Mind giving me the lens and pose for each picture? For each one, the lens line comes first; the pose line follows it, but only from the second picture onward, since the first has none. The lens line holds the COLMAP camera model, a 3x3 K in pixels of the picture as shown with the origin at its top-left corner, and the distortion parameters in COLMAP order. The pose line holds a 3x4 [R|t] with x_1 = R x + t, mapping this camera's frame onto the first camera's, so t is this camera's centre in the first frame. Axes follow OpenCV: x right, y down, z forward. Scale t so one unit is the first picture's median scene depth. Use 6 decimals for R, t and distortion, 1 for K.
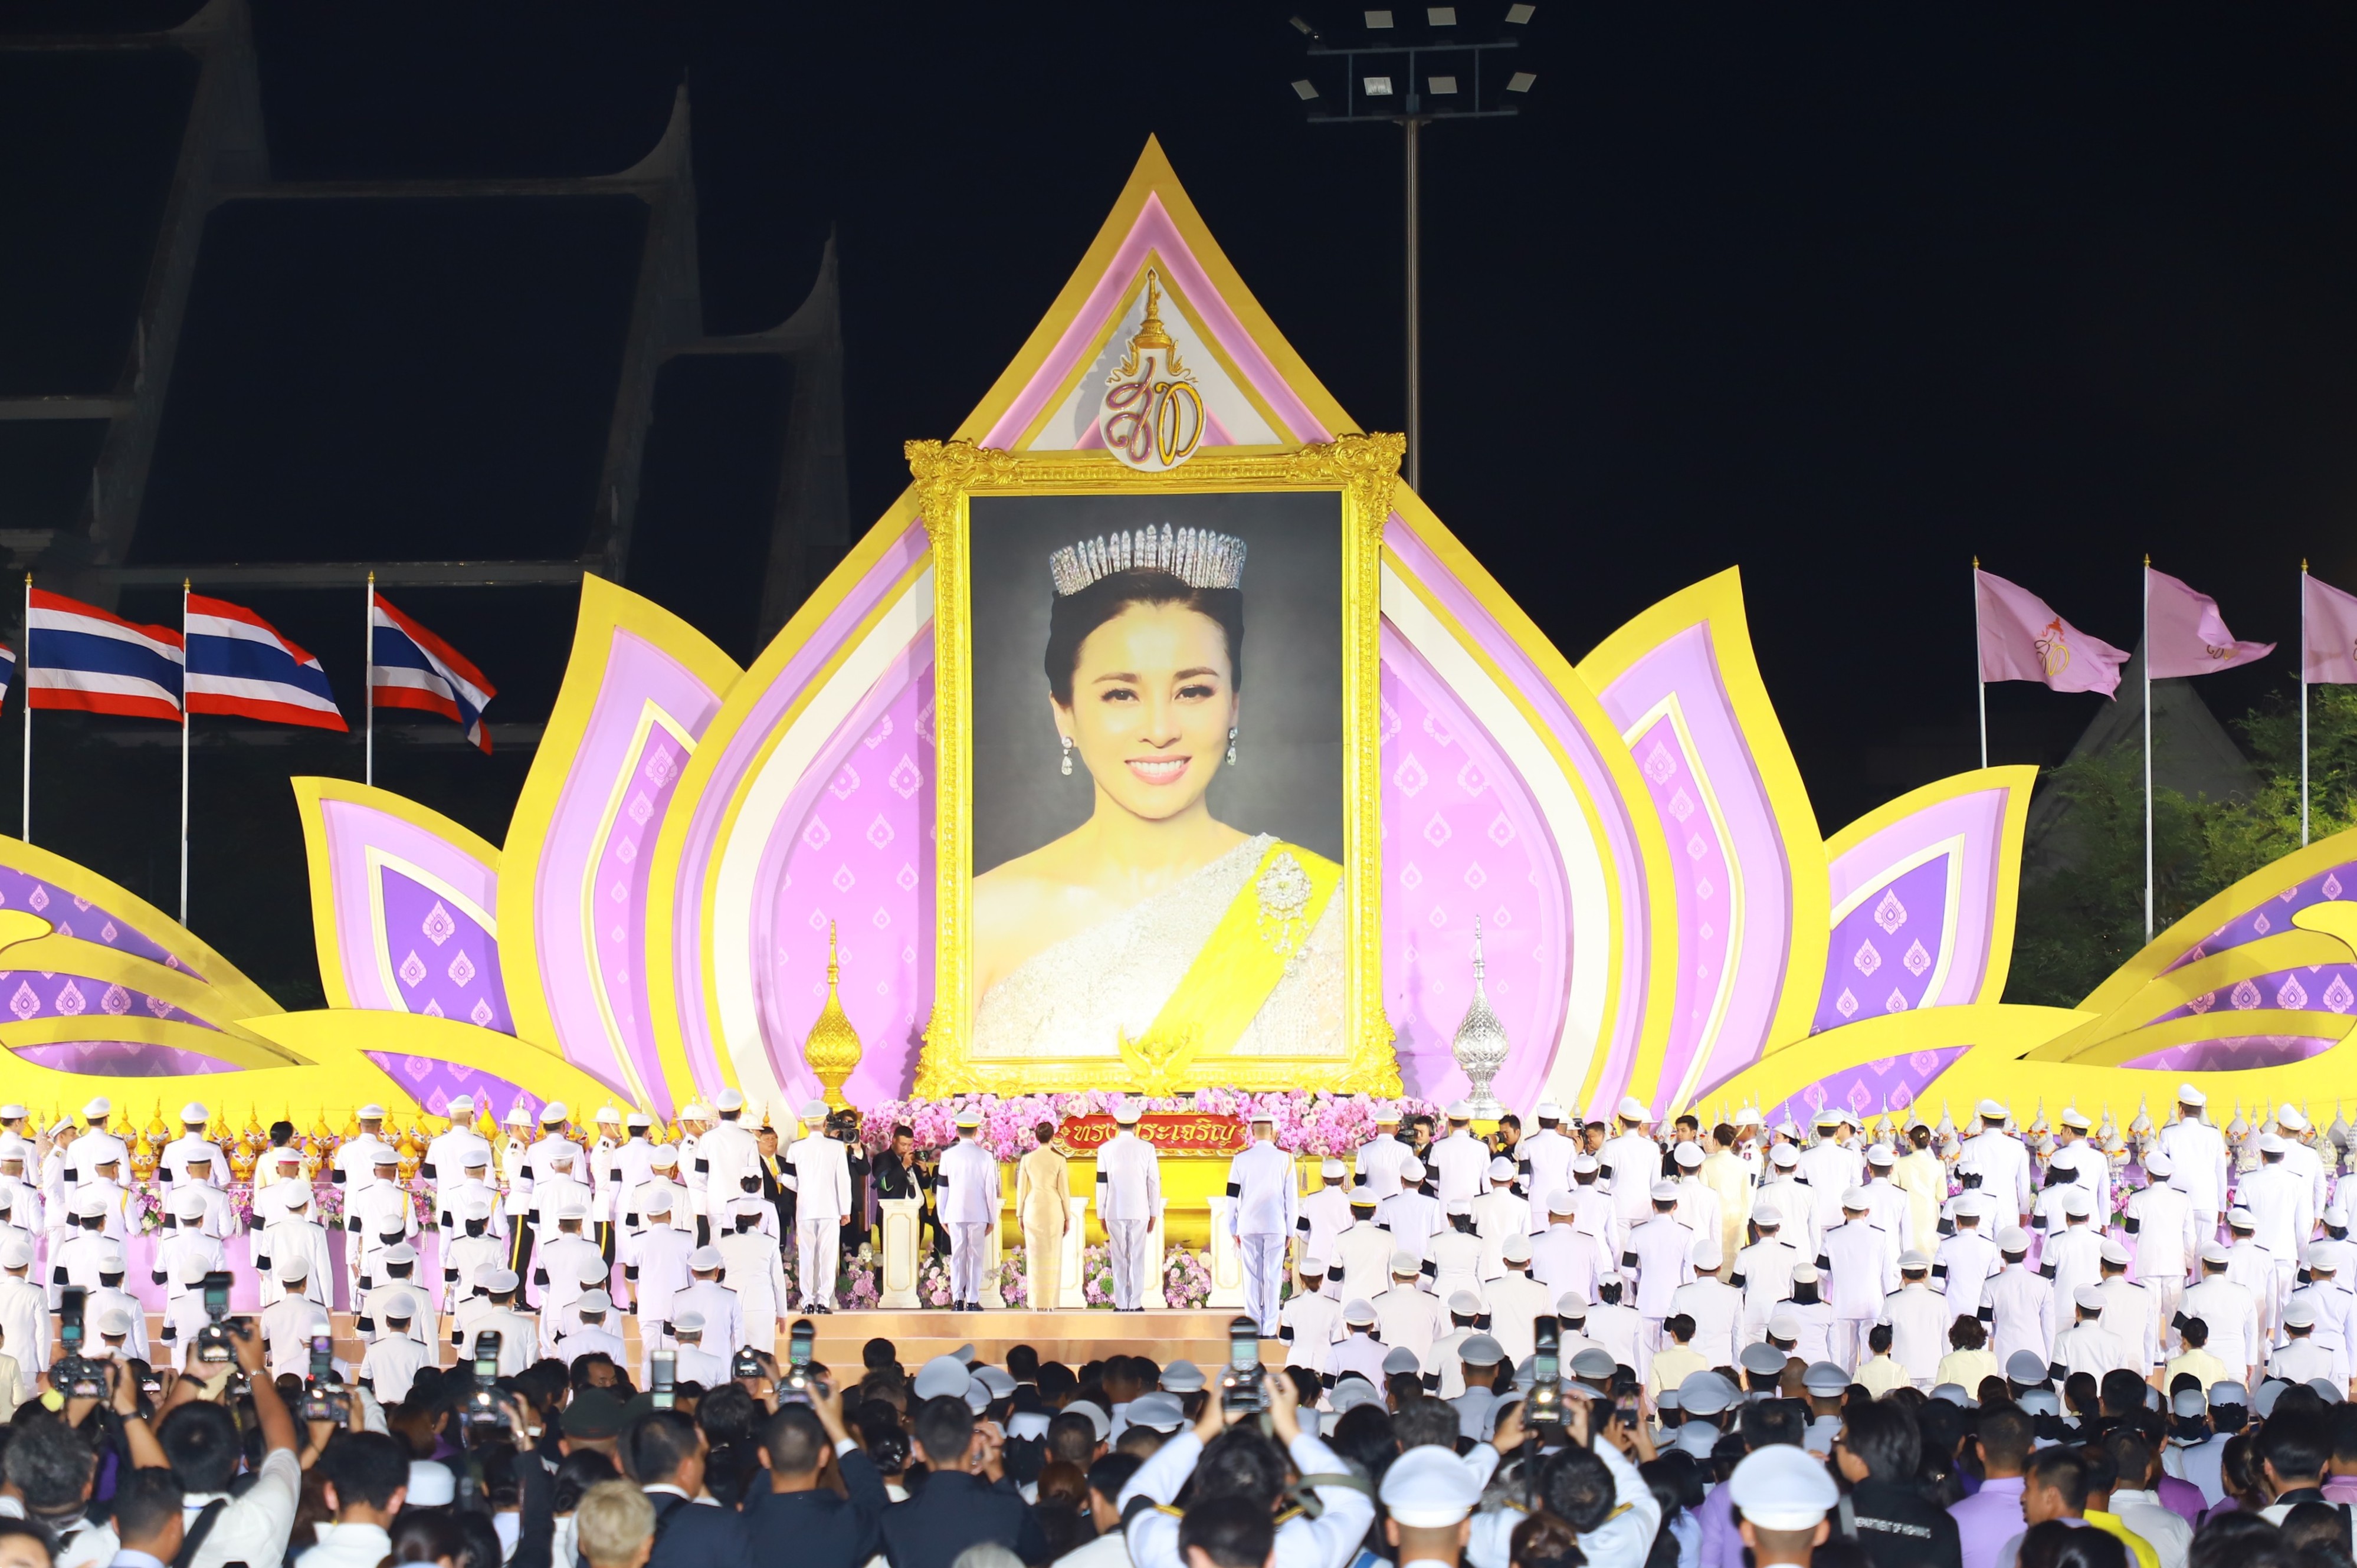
lens RADIAL K [[6594.8, 0, 1131.9], [0, 6594.8, 782.9], [0, 0, 1]] dist [0.073713, -0.687042]
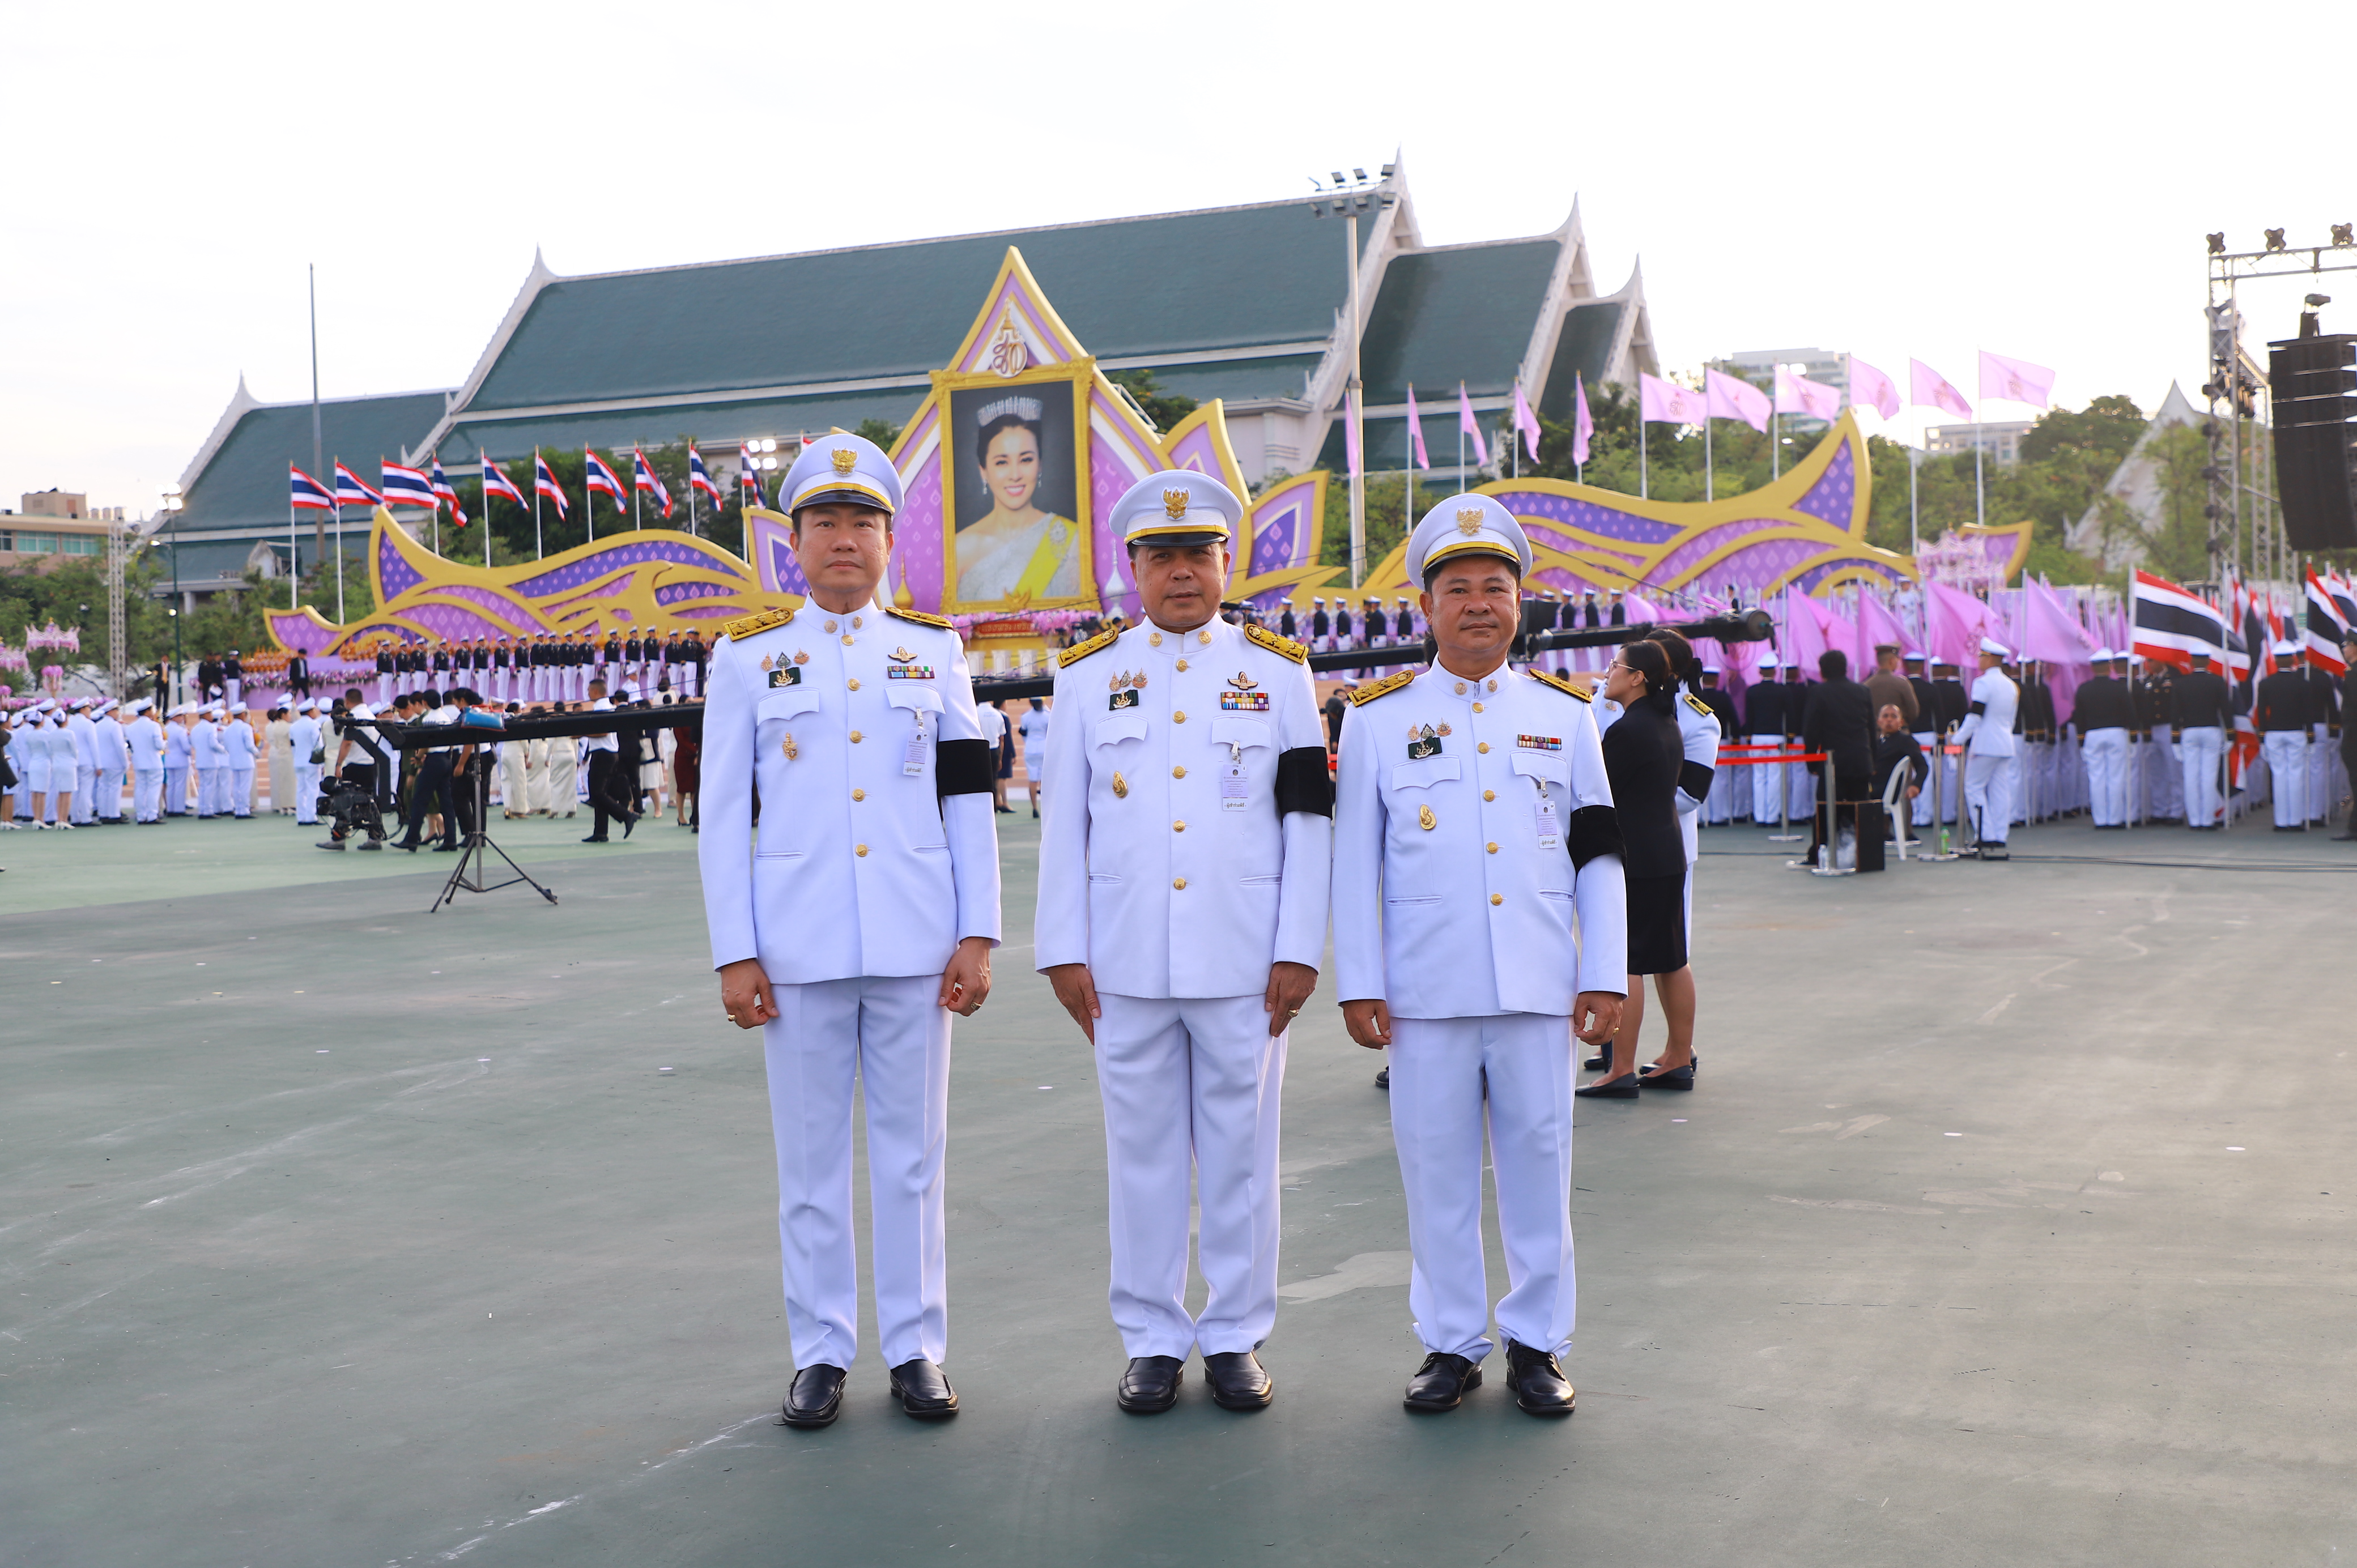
lens RADIAL K [[2691.2, 0, 1181.3], [0, 2691.2, 783.2], [0, 0, 1]] dist [0.011776, -0.003313]
pose [[0.929320, -0.010303, -0.369131, 0.463713], [0.050733, 0.993694, 0.099990, 0.010158], [0.365773, -0.111650, 0.923983, 0.010689]]
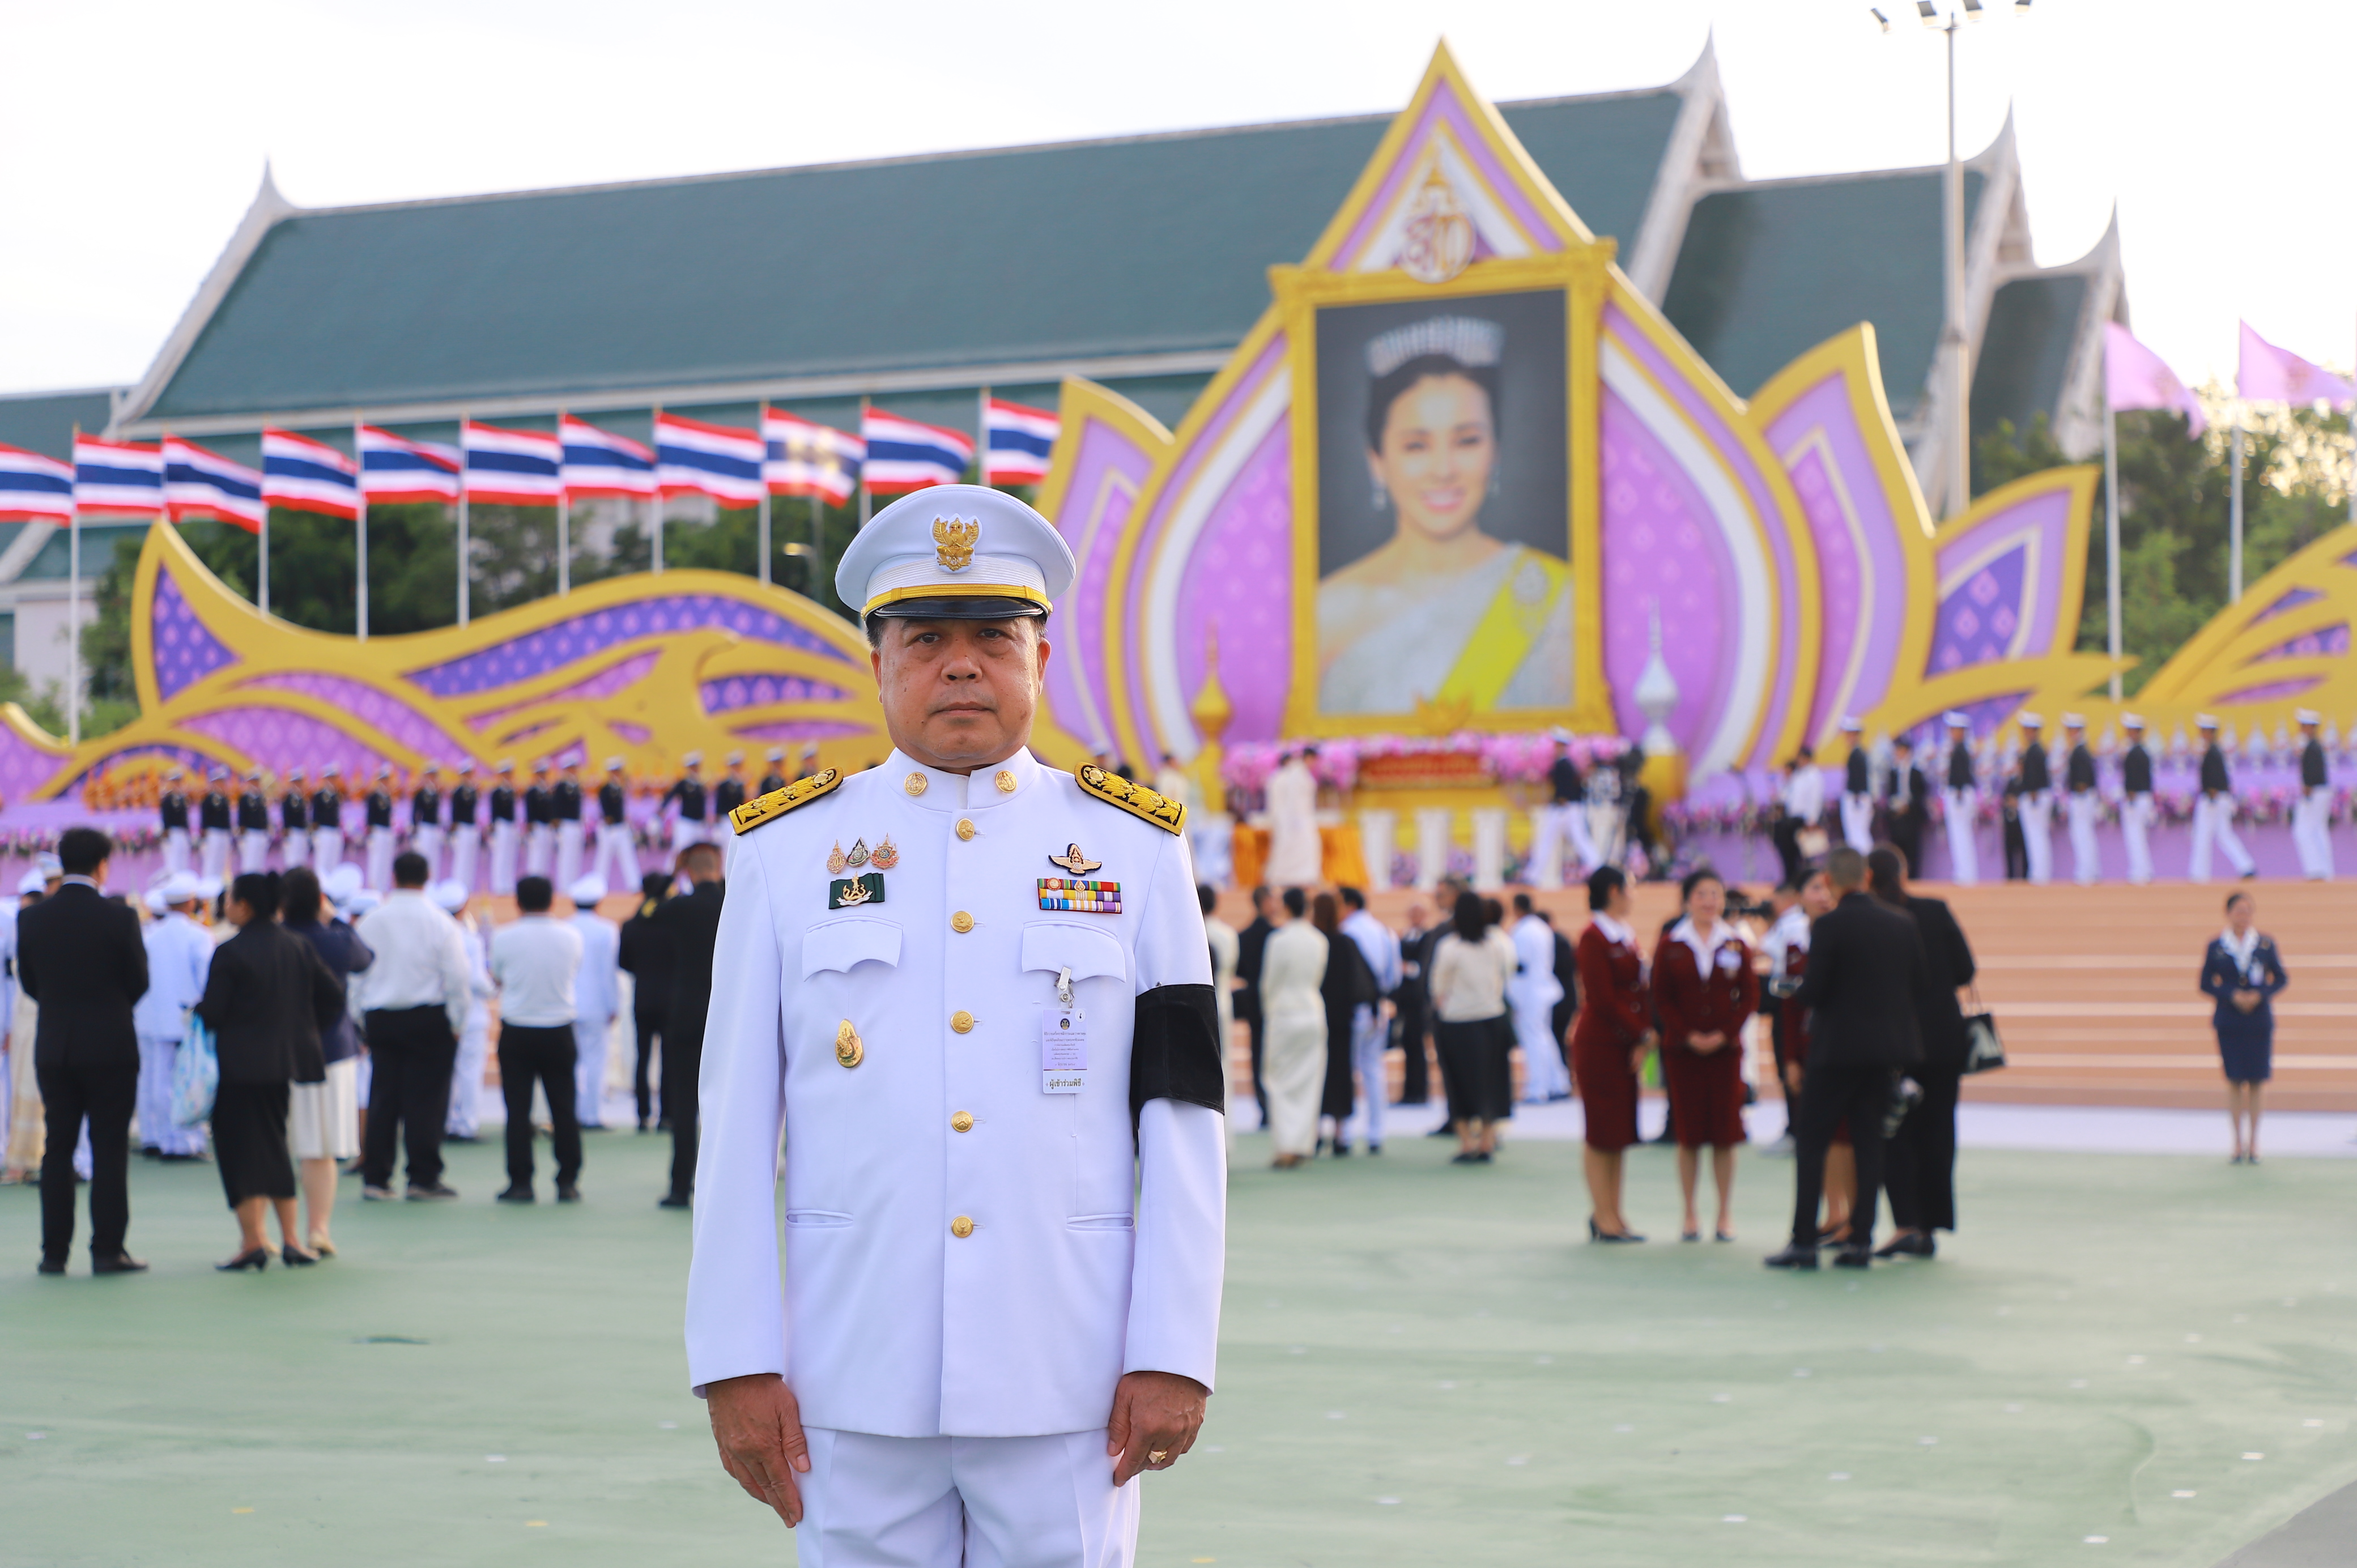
lens RADIAL K [[4130.8, 0, 1174.9], [0, 4130.8, 807.0], [0, 0, 1]] dist [0.038115, -0.160258]
pose [[0.932565, -0.013548, -0.360748, 0.258065], [0.030813, 0.998636, 0.042149, 0.023517], [0.359685, -0.050422, 0.931710, 0.184146]]
